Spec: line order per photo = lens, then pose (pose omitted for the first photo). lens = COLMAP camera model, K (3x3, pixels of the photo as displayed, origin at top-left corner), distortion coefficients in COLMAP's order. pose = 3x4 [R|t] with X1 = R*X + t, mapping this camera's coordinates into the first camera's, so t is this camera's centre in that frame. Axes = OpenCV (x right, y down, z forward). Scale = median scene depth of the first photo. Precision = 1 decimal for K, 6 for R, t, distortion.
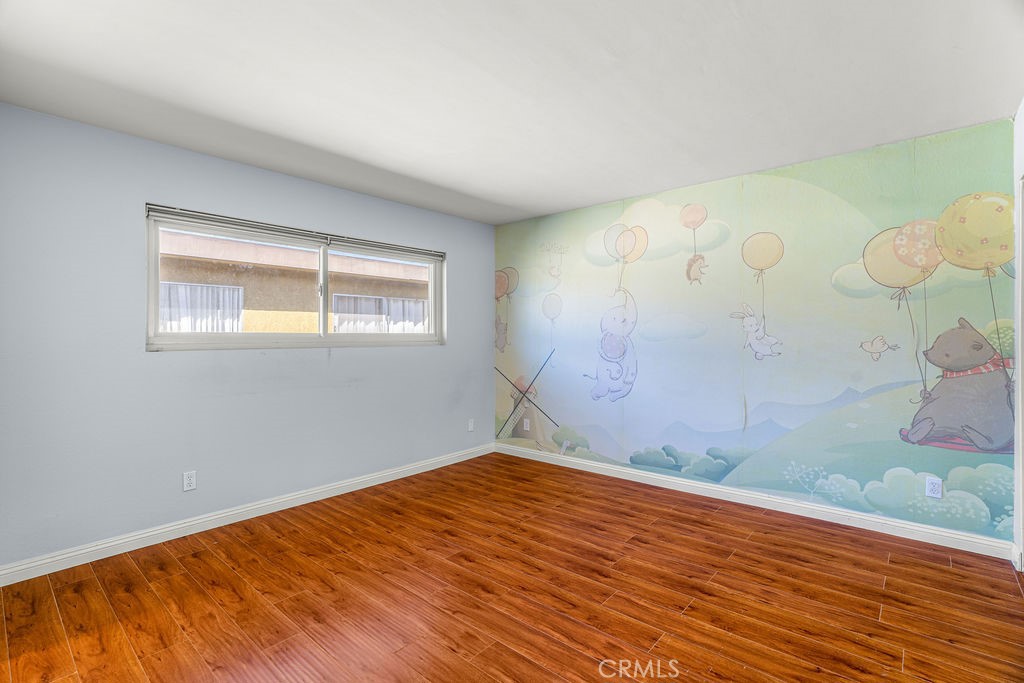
lens RADIAL K [[466.1, 0, 512.5], [0, 466.1, 305.2], [0, 0, 1]] dist [-0.002690, -0.000100]
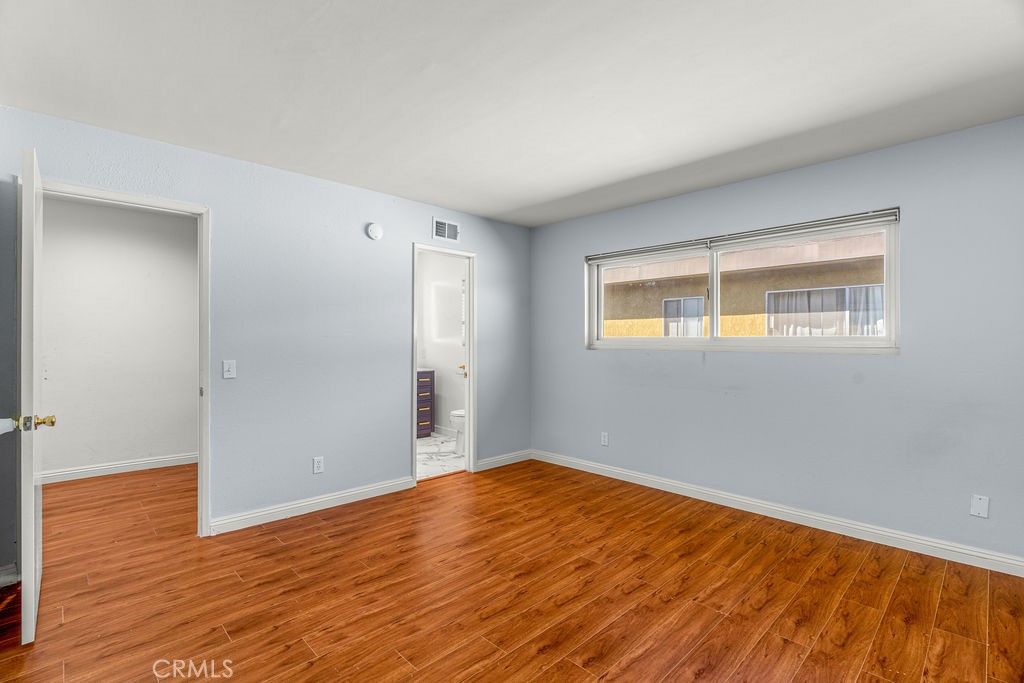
lens RADIAL K [[471.6, 0, 512.0], [0, 471.6, 341.5], [0, 0, 1]] dist [-0.006474, 0.000005]
pose [[-0.078473, 0.004358, -0.996907, 0.853016], [0.067525, 0.997717, -0.000954, 0.057414], [0.994627, -0.067391, -0.078588, 0.907973]]
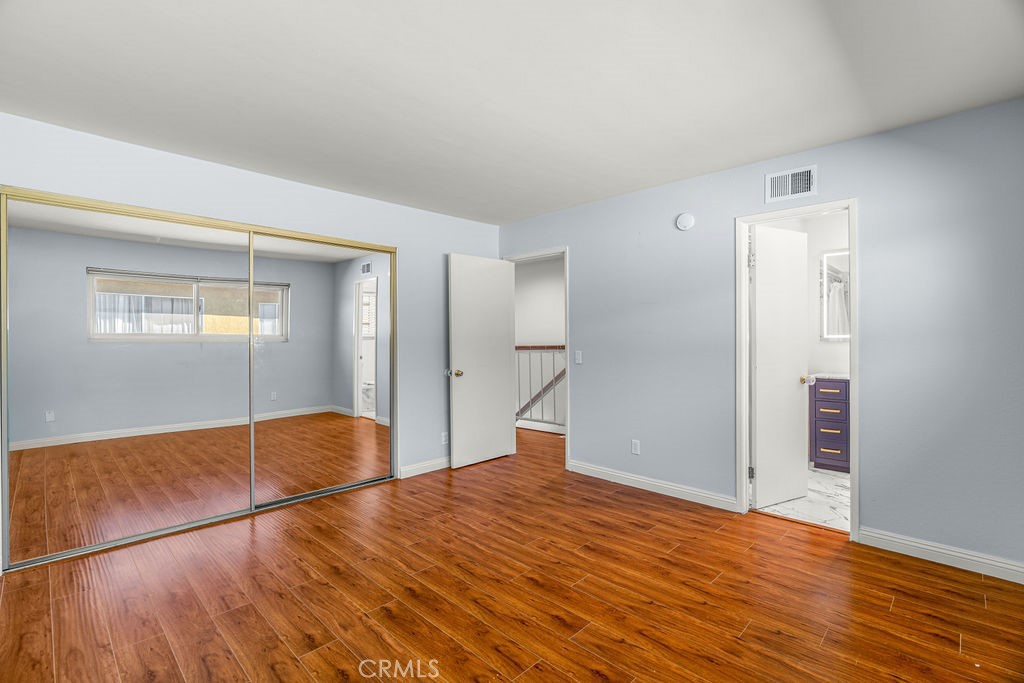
lens RADIAL K [[471.6, 0, 512.0], [0, 471.6, 341.5], [0, 0, 1]] dist [-0.006474, 0.000005]
pose [[-0.998281, 0.006481, 0.058244, -0.058853], [0.002889, 0.998100, -0.061554, 0.118545], [-0.058532, -0.061280, -0.996403, 1.715072]]
